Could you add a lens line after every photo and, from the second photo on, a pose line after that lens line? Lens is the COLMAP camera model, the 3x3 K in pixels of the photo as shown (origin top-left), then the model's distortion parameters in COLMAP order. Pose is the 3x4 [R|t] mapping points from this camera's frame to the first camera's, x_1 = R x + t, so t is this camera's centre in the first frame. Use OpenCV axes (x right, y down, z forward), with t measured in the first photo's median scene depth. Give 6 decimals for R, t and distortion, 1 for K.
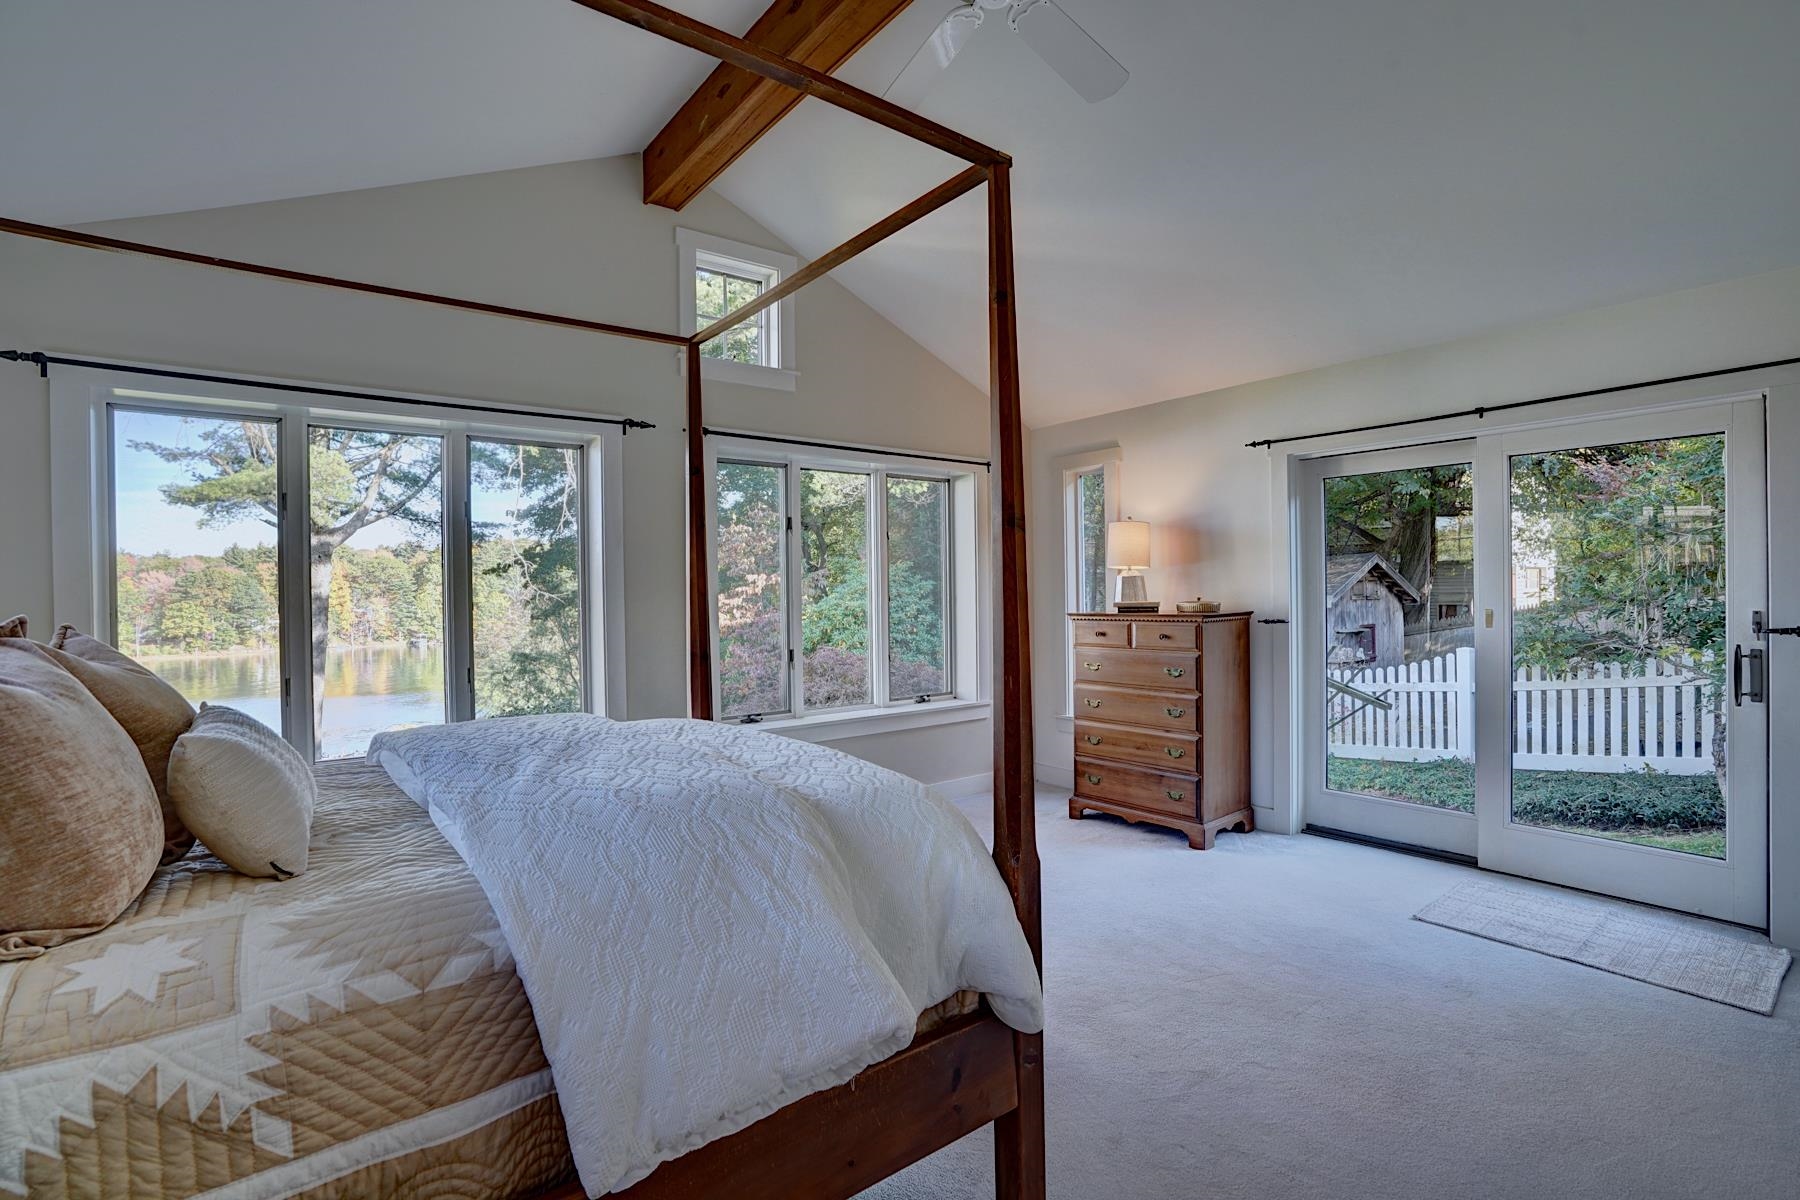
lens RADIAL K [[839.7, 0, 911.2], [0, 839.7, 595.0], [0, 0, 1]] dist [-0.056806, 0.018274]
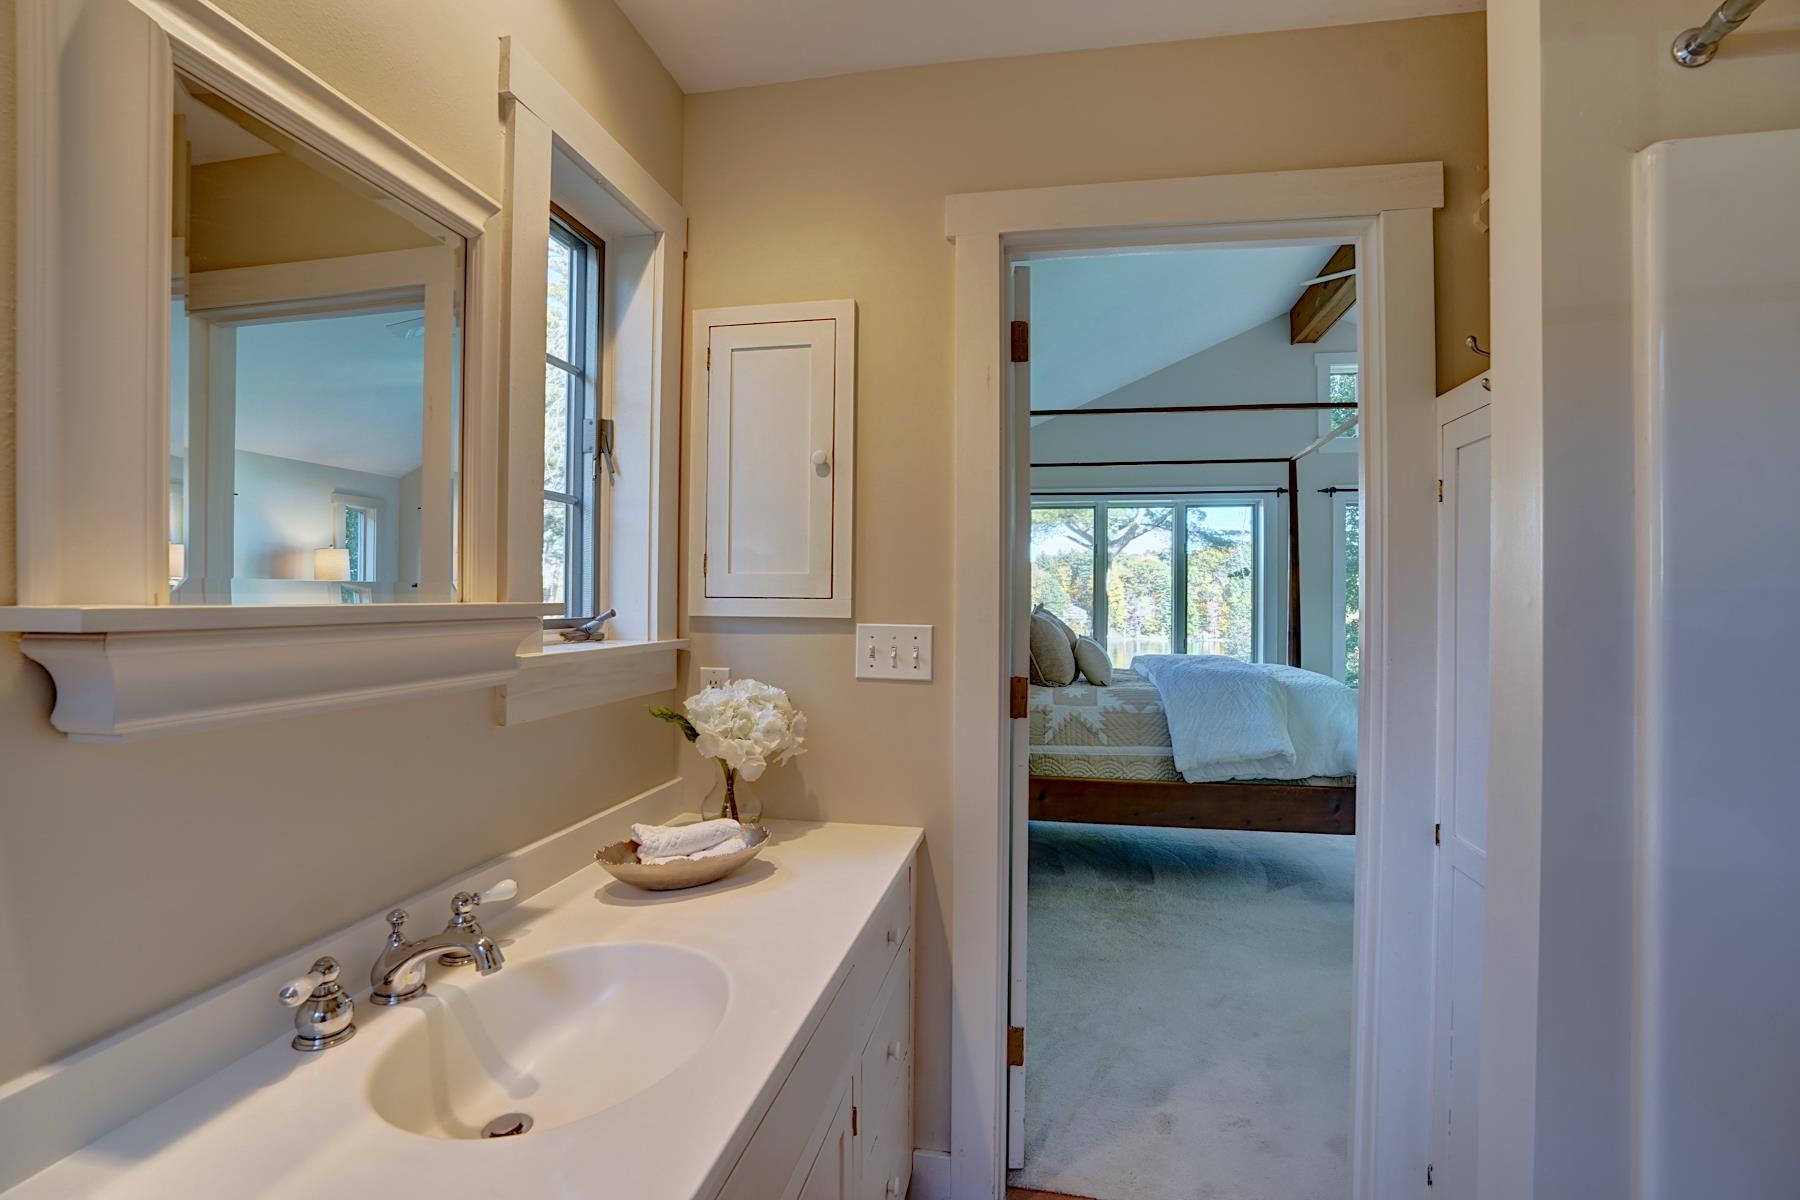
lens RADIAL K [[839.7, 0, 909.4], [0, 839.7, 602.4], [0, 0, 1]] dist [-0.056806, 0.018274]
pose [[0.659204, 0.021114, -0.751668, 0.247857], [-0.015632, 0.999774, 0.014374, -0.003211], [0.751802, 0.002275, 0.659385, -0.364096]]
